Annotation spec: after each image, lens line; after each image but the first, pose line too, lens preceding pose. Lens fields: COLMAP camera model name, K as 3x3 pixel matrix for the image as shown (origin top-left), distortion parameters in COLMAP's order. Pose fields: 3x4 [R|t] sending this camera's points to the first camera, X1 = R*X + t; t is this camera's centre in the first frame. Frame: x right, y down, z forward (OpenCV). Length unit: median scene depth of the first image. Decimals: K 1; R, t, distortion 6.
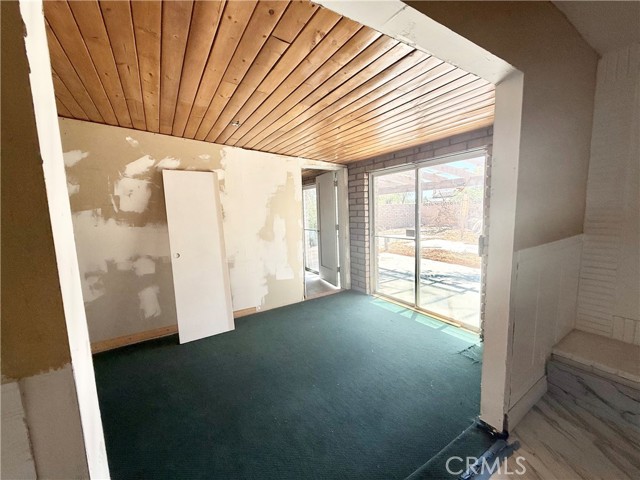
lens RADIAL K [[255.2, 0, 318.5], [0, 255.2, 241.1], [0, 0, 1]] dist [-0.000320, 0.000726]
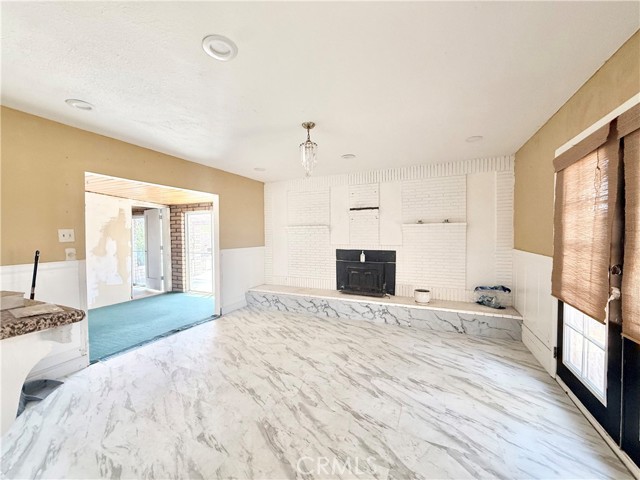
lens RADIAL K [[255.2, 0, 318.7], [0, 255.2, 239.6], [0, 0, 1]] dist [-0.000320, 0.000726]
pose [[0.836025, 0.016738, 0.548436, 0.030441], [0.046938, 0.993689, -0.101879, 0.102018], [-0.546680, 0.110916, 0.829963, -0.775639]]
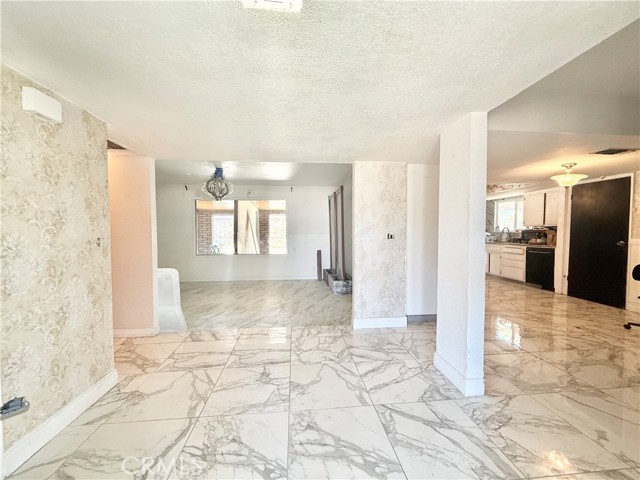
lens RADIAL K [[255.2, 0, 318.9], [0, 255.2, 239.2], [0, 0, 1]] dist [-0.000320, 0.000726]
pose [[0.454079, 0.002321, 0.890959, -1.929662], [0.093938, 0.994298, -0.050466, 0.184479], [-0.885996, 0.106610, 0.451271, -0.705238]]
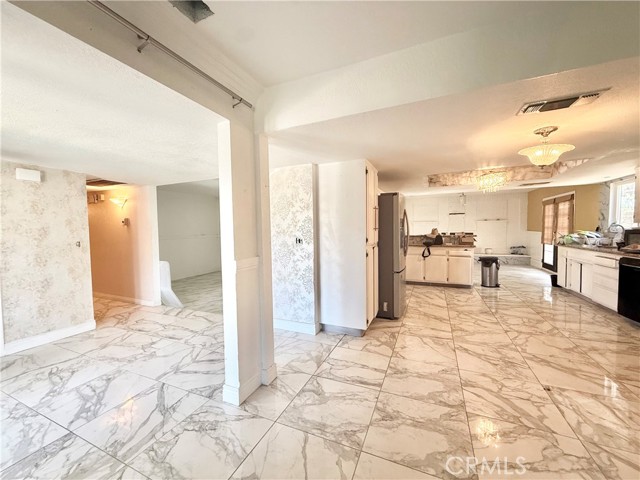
lens RADIAL K [[255.2, 0, 318.6], [0, 255.2, 239.4], [0, 0, 1]] dist [-0.000320, 0.000726]
pose [[0.834098, -0.001791, 0.551613, -1.521136], [0.053216, 0.995592, -0.077236, 0.215201], [-0.549043, 0.093778, 0.830516, -1.208640]]
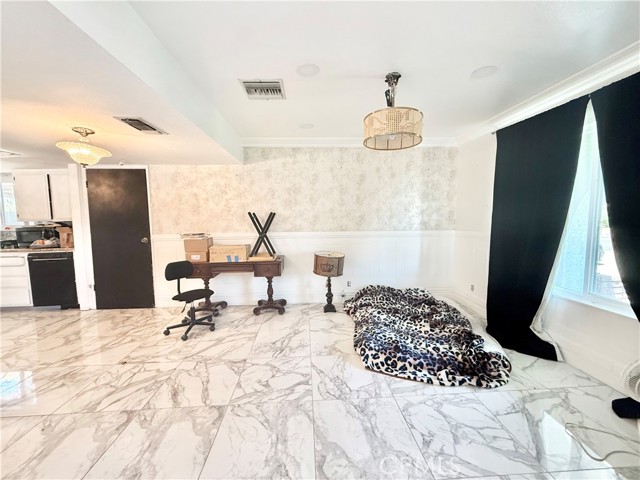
lens RADIAL K [[255.2, 0, 319.4], [0, 255.2, 239.3], [0, 0, 1]] dist [-0.000320, 0.000726]
pose [[-0.871545, 0.004920, 0.490291, -1.545040], [0.102354, 0.979745, 0.172113, 0.164423], [-0.479514, 0.200188, -0.854395, -0.802062]]
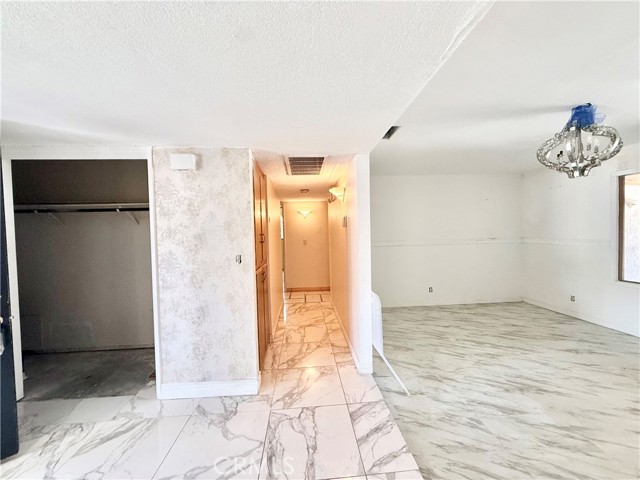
lens RADIAL K [[255.2, 0, 319.6], [0, 255.2, 239.0], [0, 0, 1]] dist [-0.000320, 0.000726]
pose [[0.877132, 0.027865, -0.479441, -1.319449], [-0.065899, 0.995855, -0.062683, 0.111826], [0.475707, 0.086576, 0.875333, -0.526035]]
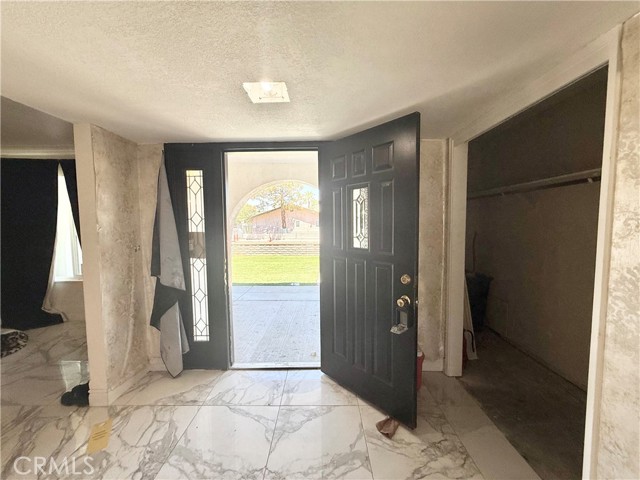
lens RADIAL K [[255.2, 0, 314.0], [0, 255.2, 237.8], [0, 0, 1]] dist [-0.000320, 0.000726]
pose [[-0.549690, 0.089295, -0.830583, -1.496630], [-0.076310, 0.984746, 0.156371, 0.091835], [0.831876, 0.149337, -0.534491, -0.343817]]
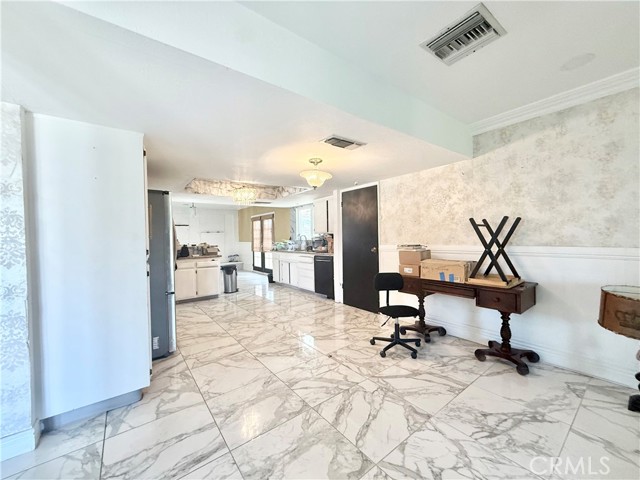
lens RADIAL K [[255.2, 0, 318.2], [0, 255.2, 239.3], [0, 0, 1]] dist [-0.000320, 0.000726]
pose [[-0.083582, 0.025463, 0.996176, -1.530853], [0.147323, 0.989004, -0.012919, 0.199493], [-0.985551, 0.145680, -0.086414, -0.978575]]
